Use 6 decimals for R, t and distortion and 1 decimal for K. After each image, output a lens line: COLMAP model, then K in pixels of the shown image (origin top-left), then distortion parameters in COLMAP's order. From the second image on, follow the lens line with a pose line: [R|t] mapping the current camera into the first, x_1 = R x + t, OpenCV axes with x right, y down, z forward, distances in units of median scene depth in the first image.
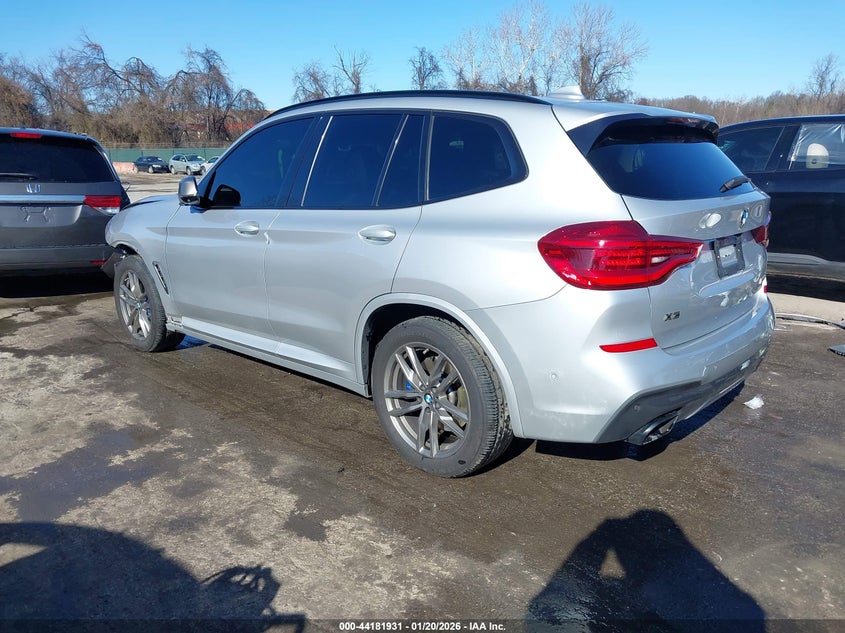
lens RADIAL K [[654.1, 0, 422.5], [0, 654.1, 316.5], [0, 0, 1]] dist [-0.014835, 0.154018]
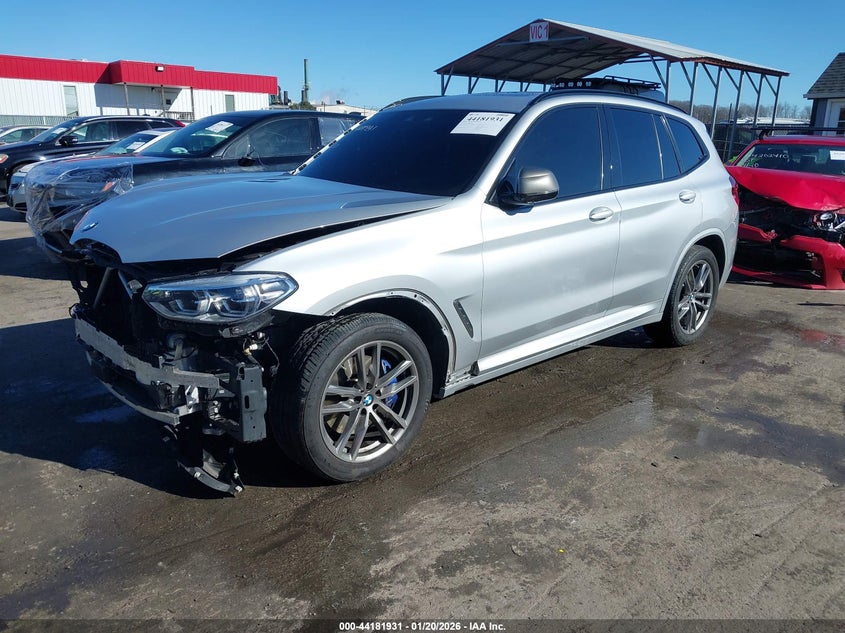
lens RADIAL K [[654.1, 0, 422.5], [0, 654.1, 316.5], [0, 0, 1]] dist [-0.014835, 0.154018]
pose [[0.025243, -0.216327, 0.975995, -0.234156], [0.208166, 0.956042, 0.206520, -0.044945], [-0.977768, 0.197955, 0.069165, 0.224285]]
